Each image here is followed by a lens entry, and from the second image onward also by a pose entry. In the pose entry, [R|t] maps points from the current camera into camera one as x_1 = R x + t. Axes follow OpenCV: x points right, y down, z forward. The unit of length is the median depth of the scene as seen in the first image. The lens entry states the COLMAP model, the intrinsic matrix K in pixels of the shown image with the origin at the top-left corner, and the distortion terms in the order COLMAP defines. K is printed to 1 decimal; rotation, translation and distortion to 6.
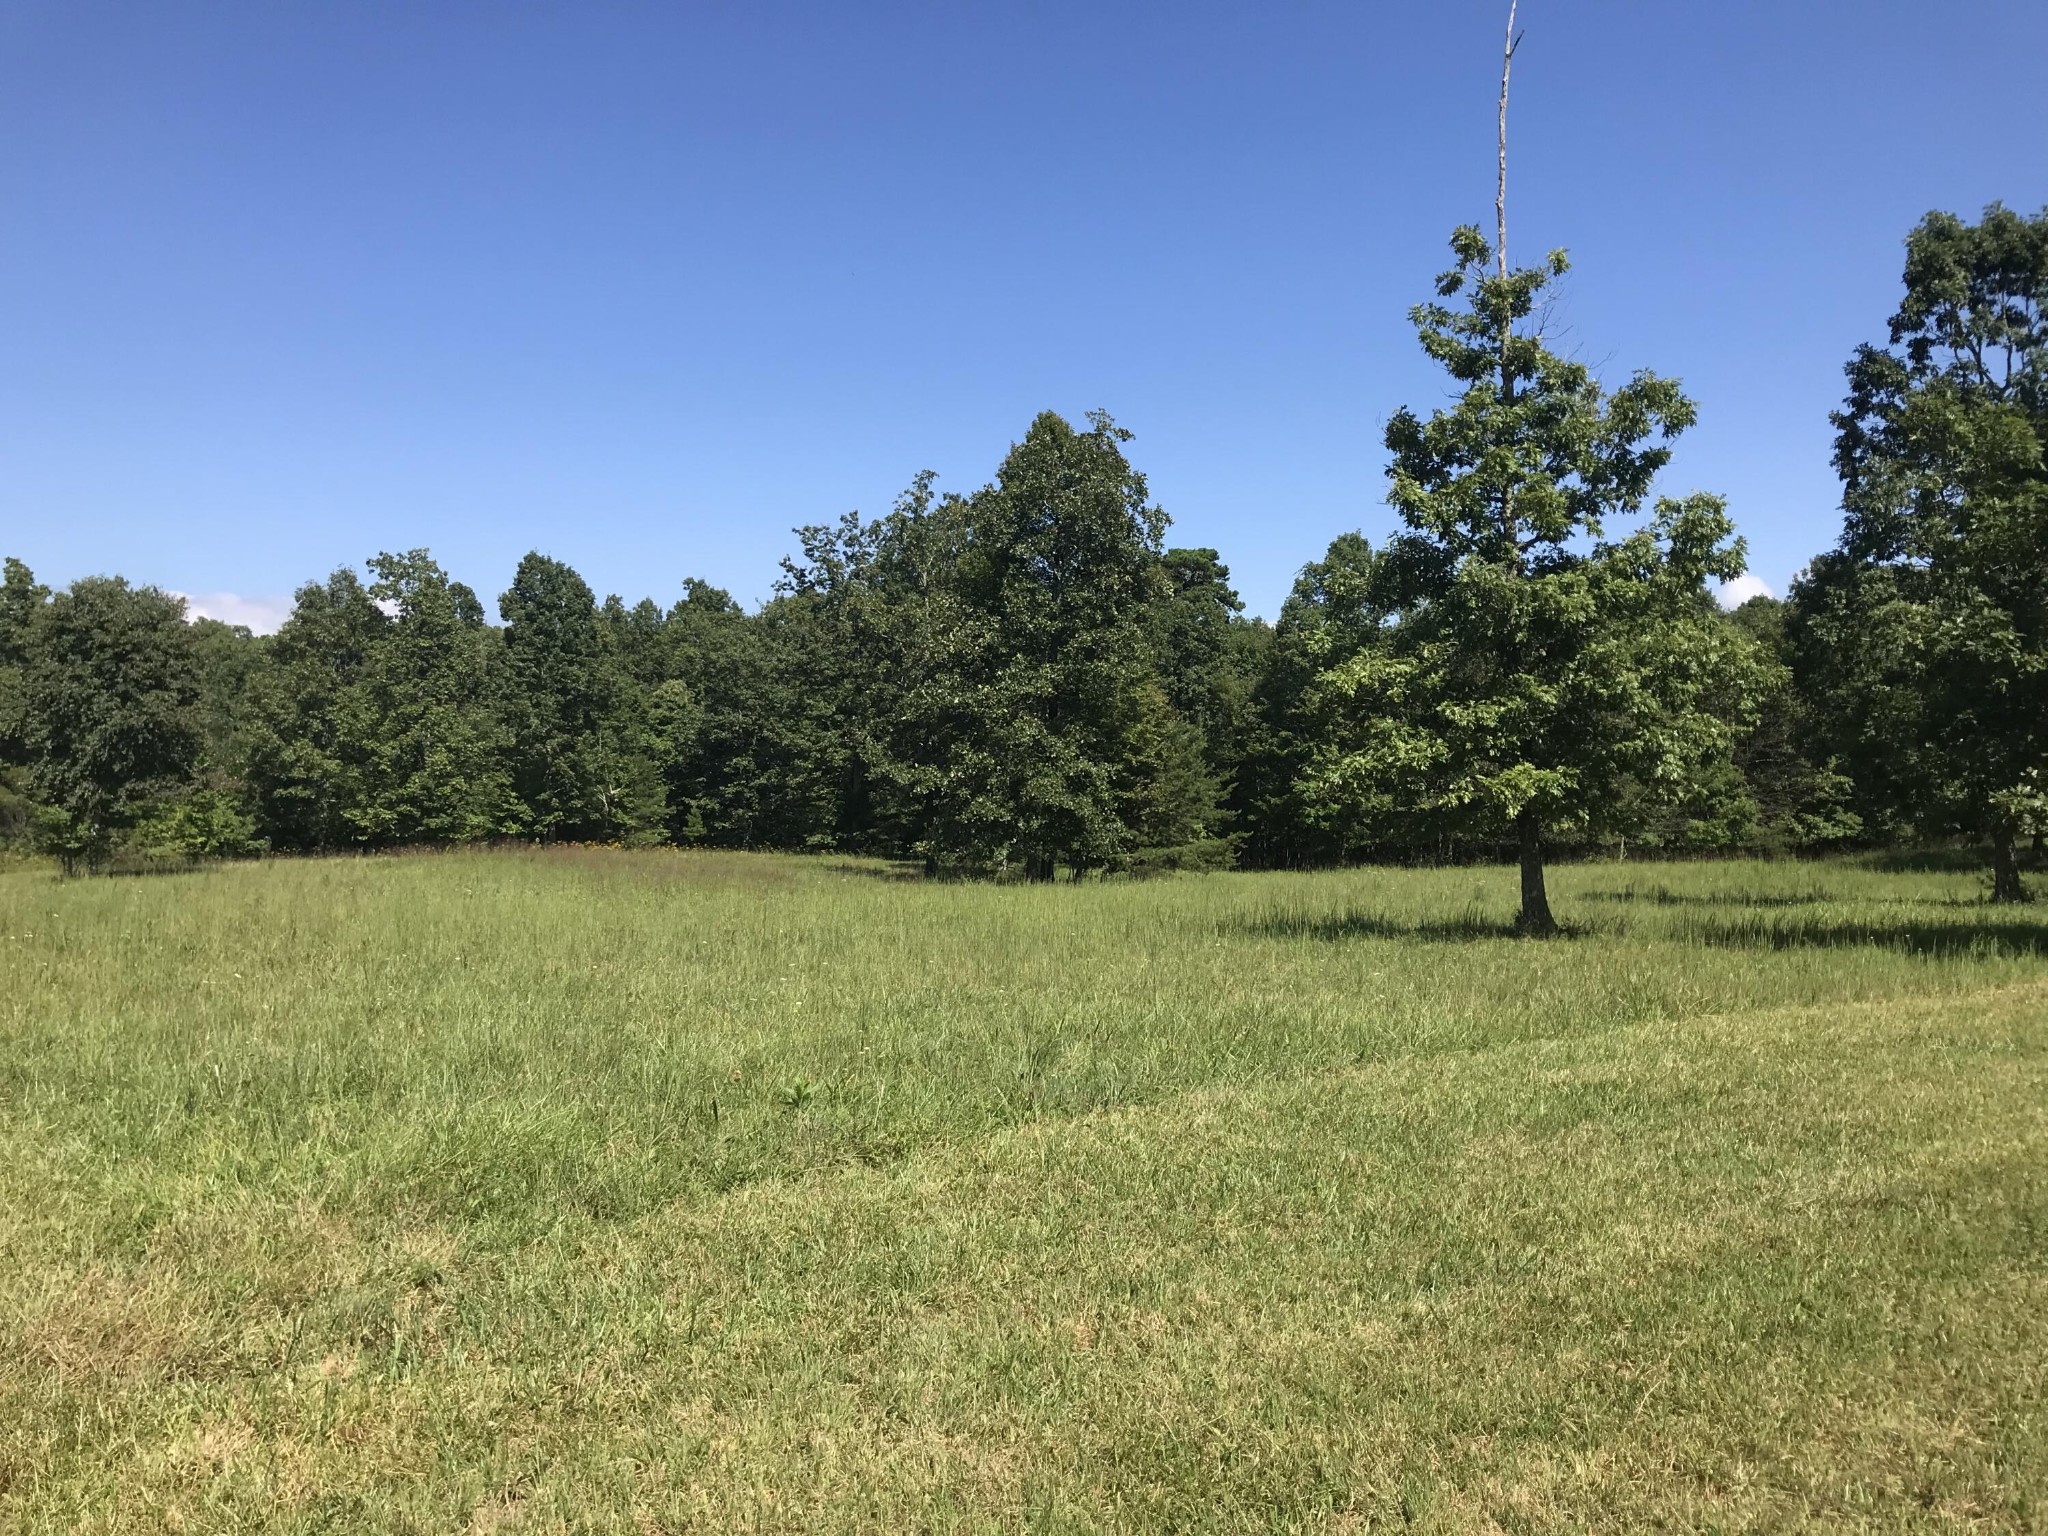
lens RADIAL K [[1657.9, 0, 1026.9], [0, 1657.9, 771.1], [0, 0, 1]] dist [0.038765, -0.057784]
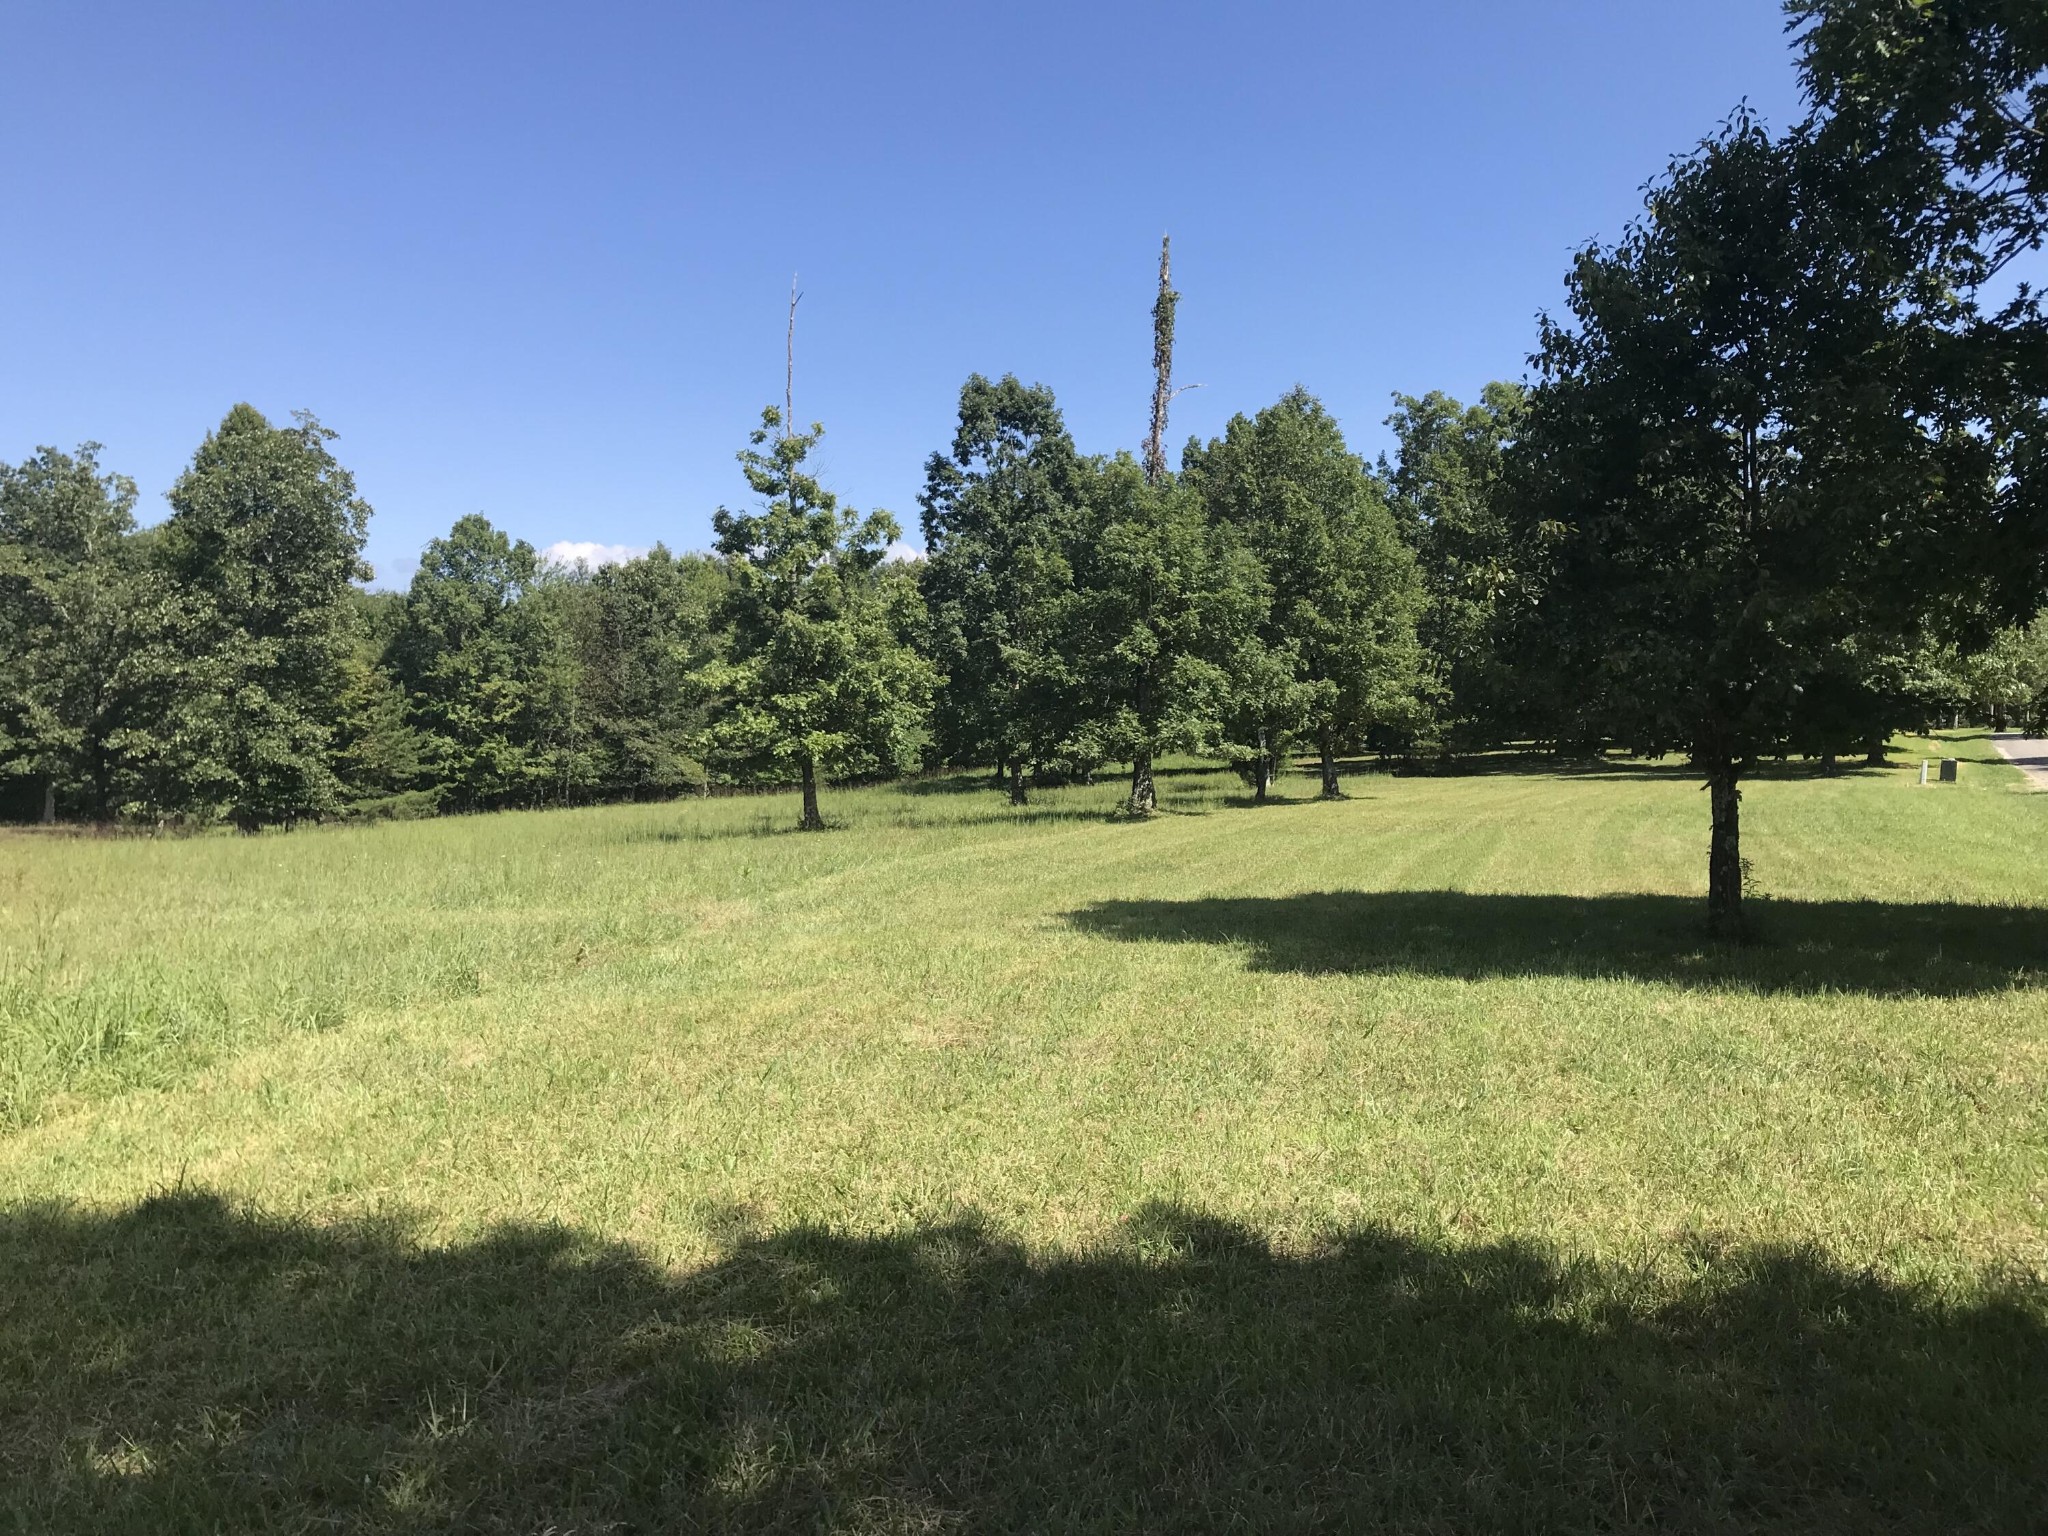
lens RADIAL K [[1657.9, 0, 1025.5], [0, 1657.9, 752.2], [0, 0, 1]] dist [0.038765, -0.057784]
pose [[0.832721, -0.023682, 0.553186, -0.183220], [0.012711, 0.999639, 0.023661, -0.007757], [-0.553547, -0.012672, 0.832721, -0.212632]]
